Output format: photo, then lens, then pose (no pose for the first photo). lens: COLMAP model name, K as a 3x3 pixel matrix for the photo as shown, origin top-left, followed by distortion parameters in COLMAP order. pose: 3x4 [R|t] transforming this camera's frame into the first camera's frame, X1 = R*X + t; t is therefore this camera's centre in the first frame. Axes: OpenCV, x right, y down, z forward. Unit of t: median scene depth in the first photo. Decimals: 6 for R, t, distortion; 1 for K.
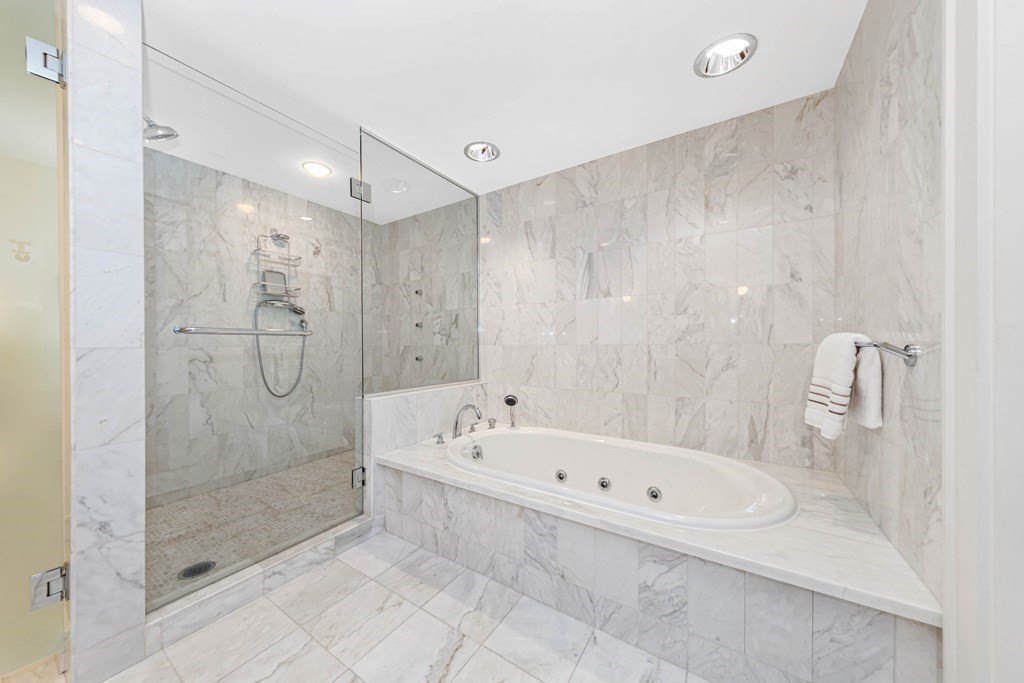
lens RADIAL K [[344.8, 0, 506.9], [0, 344.8, 345.0], [0, 0, 1]] dist [0.000325, 0.000099]
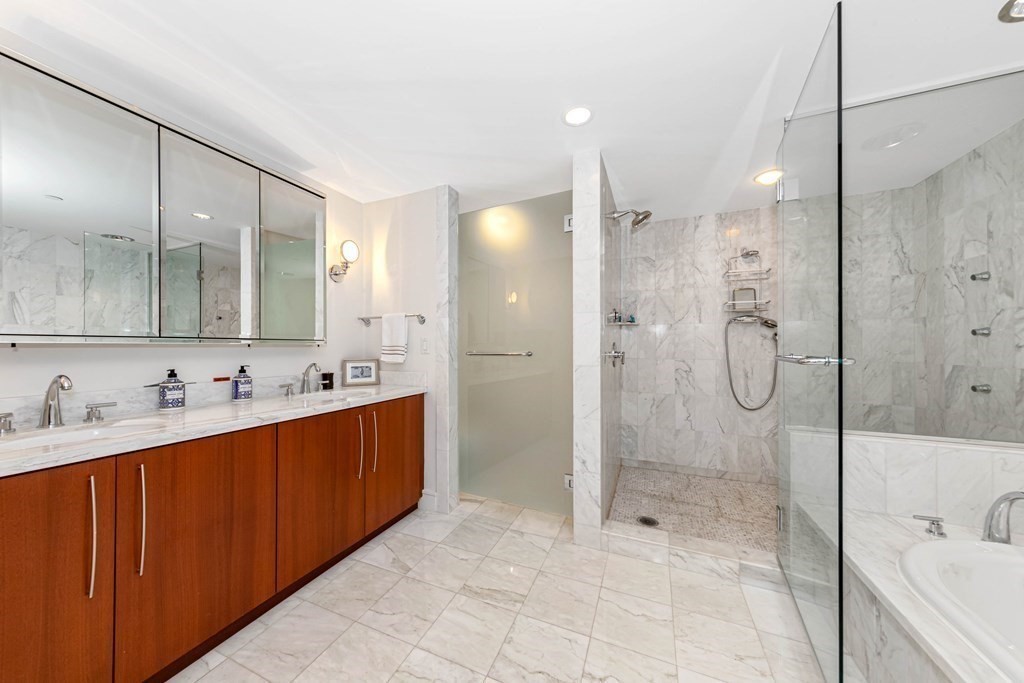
lens RADIAL K [[344.8, 0, 506.9], [0, 344.8, 345.0], [0, 0, 1]] dist [0.000325, 0.000099]
pose [[0.161189, 0.001063, -0.986923, 0.263010], [-0.001692, 0.999998, 0.000801, -0.045871], [0.986922, 0.001541, 0.161190, 0.133541]]
